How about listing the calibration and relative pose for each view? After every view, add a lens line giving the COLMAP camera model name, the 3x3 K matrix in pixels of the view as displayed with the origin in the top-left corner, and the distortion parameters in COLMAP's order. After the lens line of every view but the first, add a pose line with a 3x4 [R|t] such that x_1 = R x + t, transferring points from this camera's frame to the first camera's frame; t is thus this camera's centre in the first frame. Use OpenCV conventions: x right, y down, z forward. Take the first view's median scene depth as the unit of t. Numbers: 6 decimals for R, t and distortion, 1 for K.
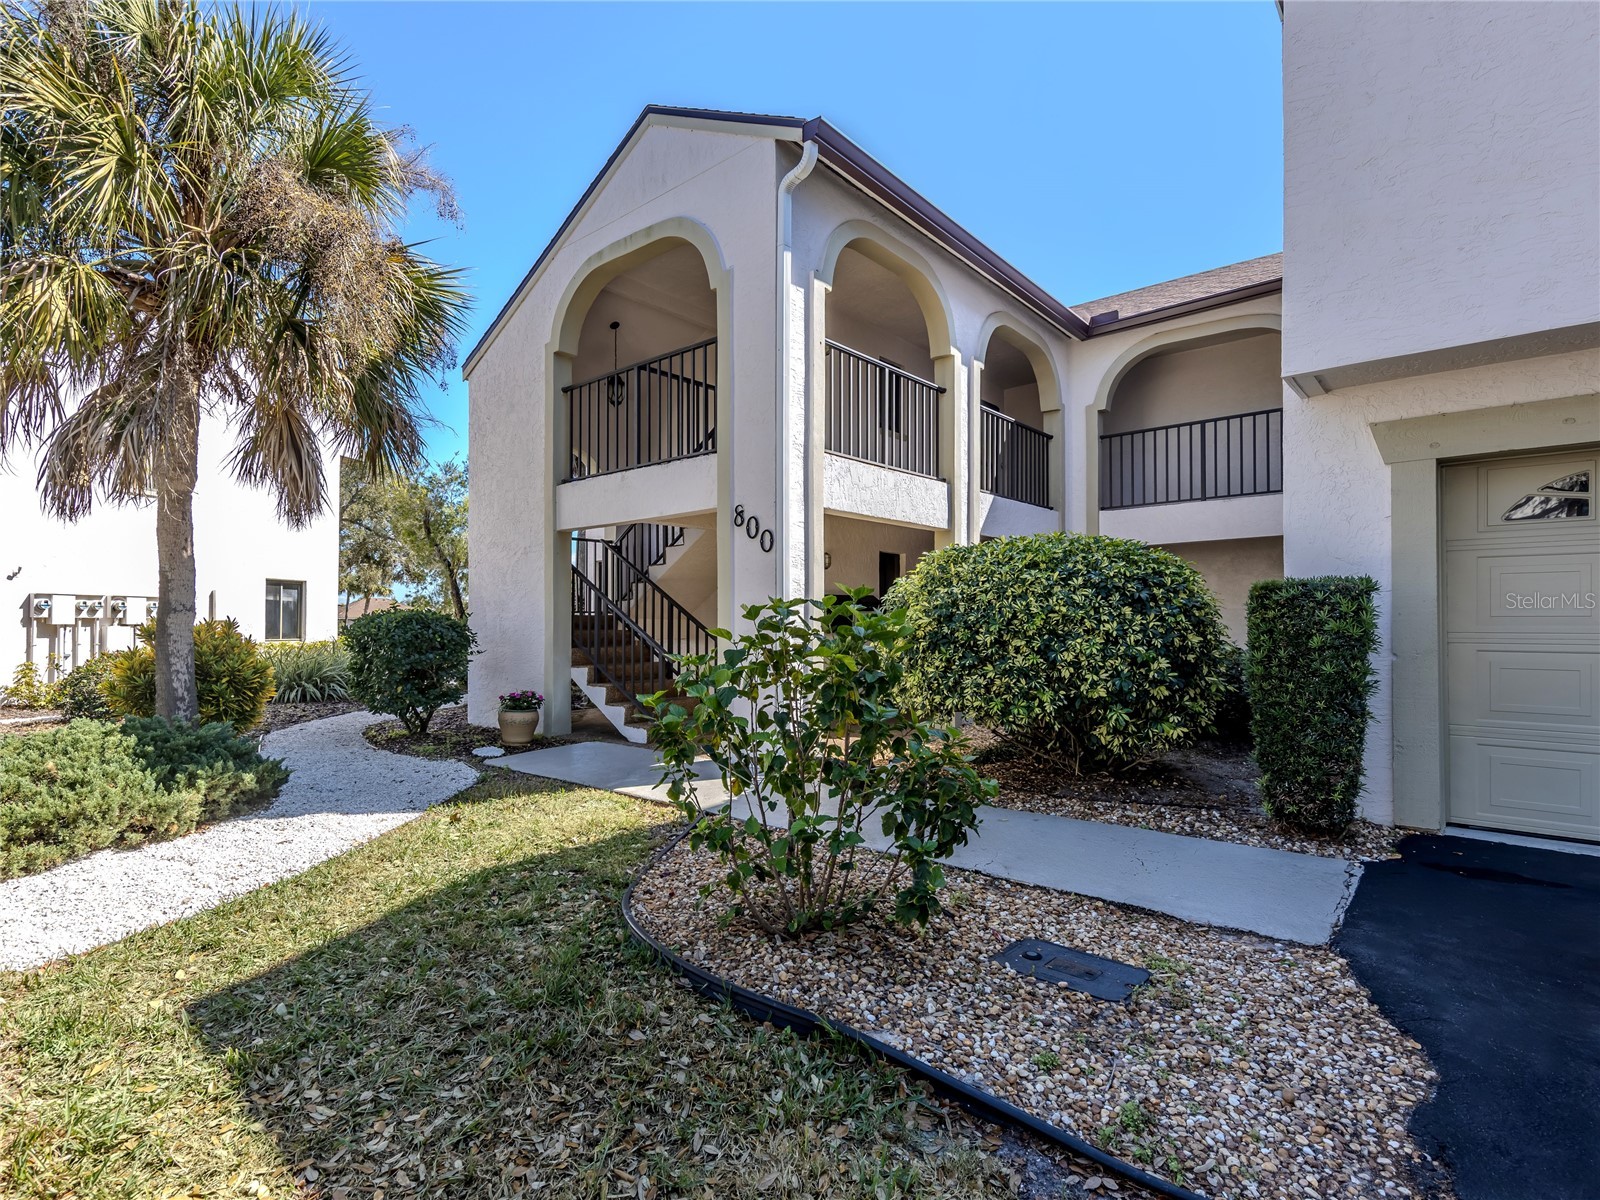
lens RADIAL K [[734.4, 0, 800.0], [0, 734.4, 600.0], [0, 0, 1]] dist [0.004264, 0.000005]
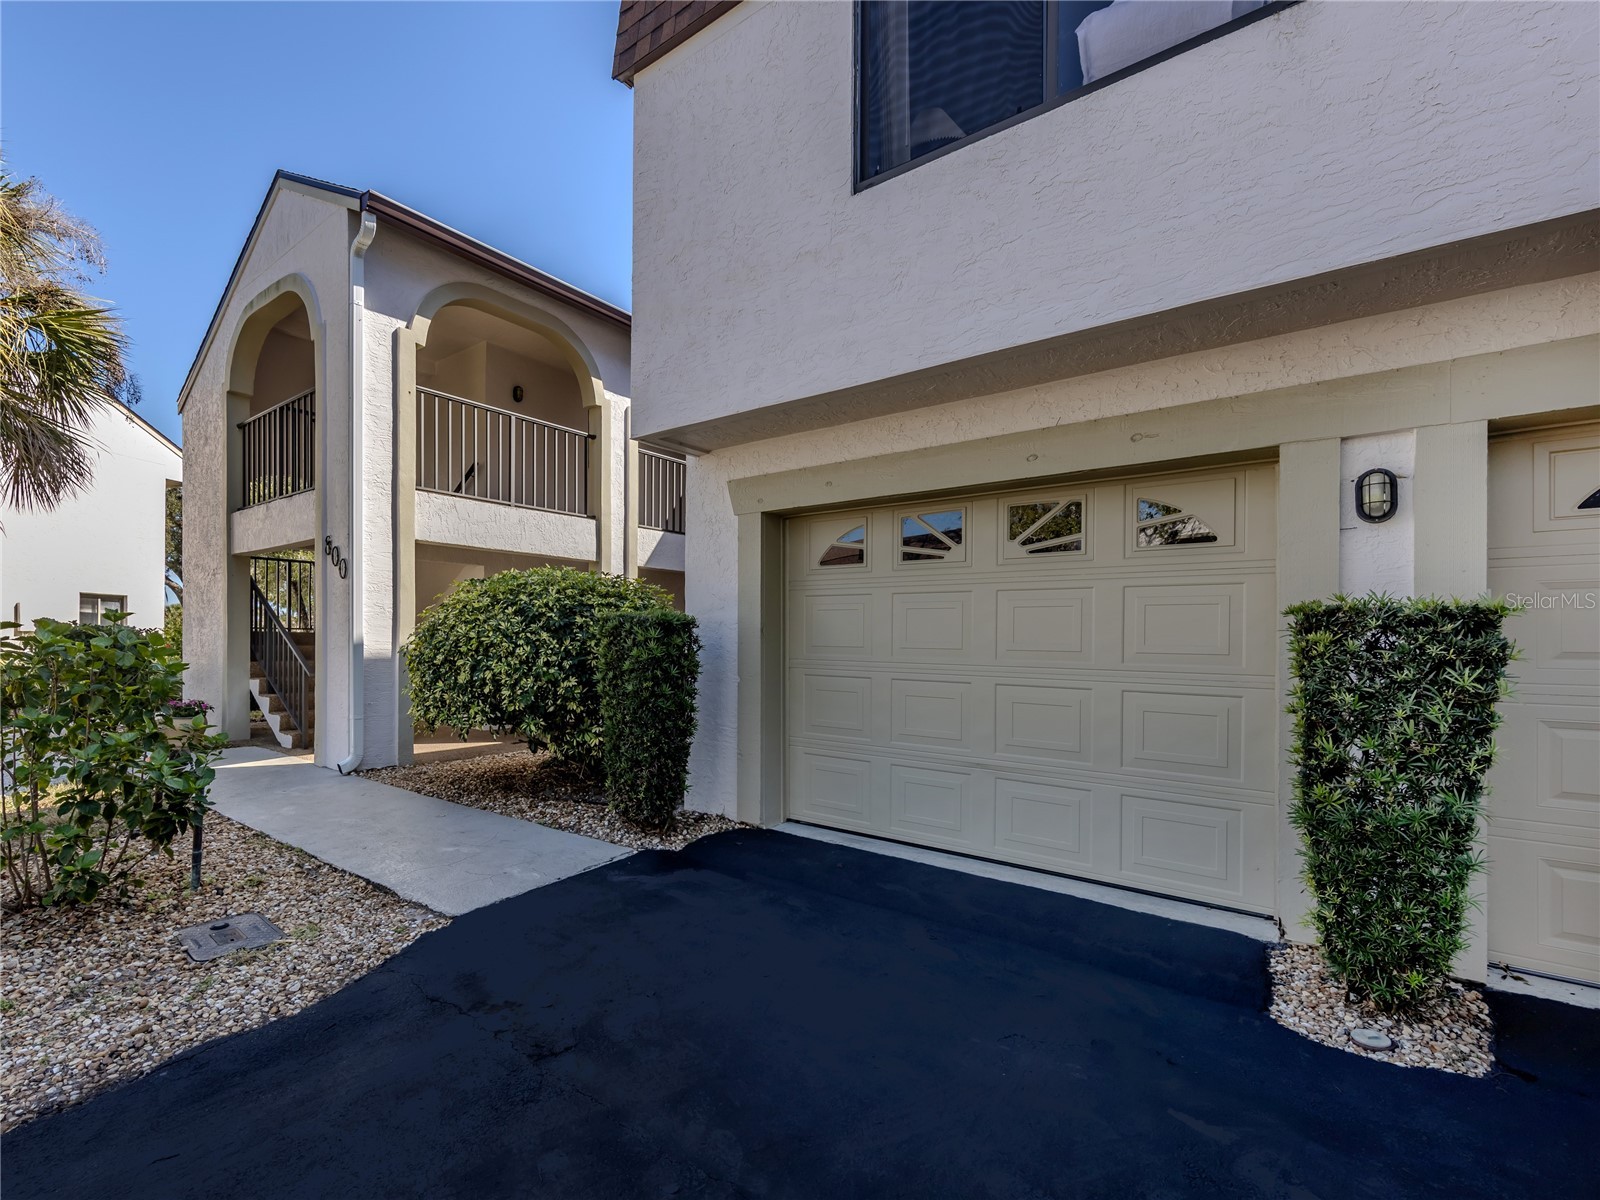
lens RADIAL K [[677.1, 0, 800.1], [0, 677.1, 629.3], [0, 0, 1]] dist [-0.000351, 0.000162]
pose [[0.998785, 0.018393, 0.045724, 0.593834], [-0.018902, 0.999764, 0.010717, -0.011286], [-0.045517, -0.011569, 0.998897, -0.061688]]
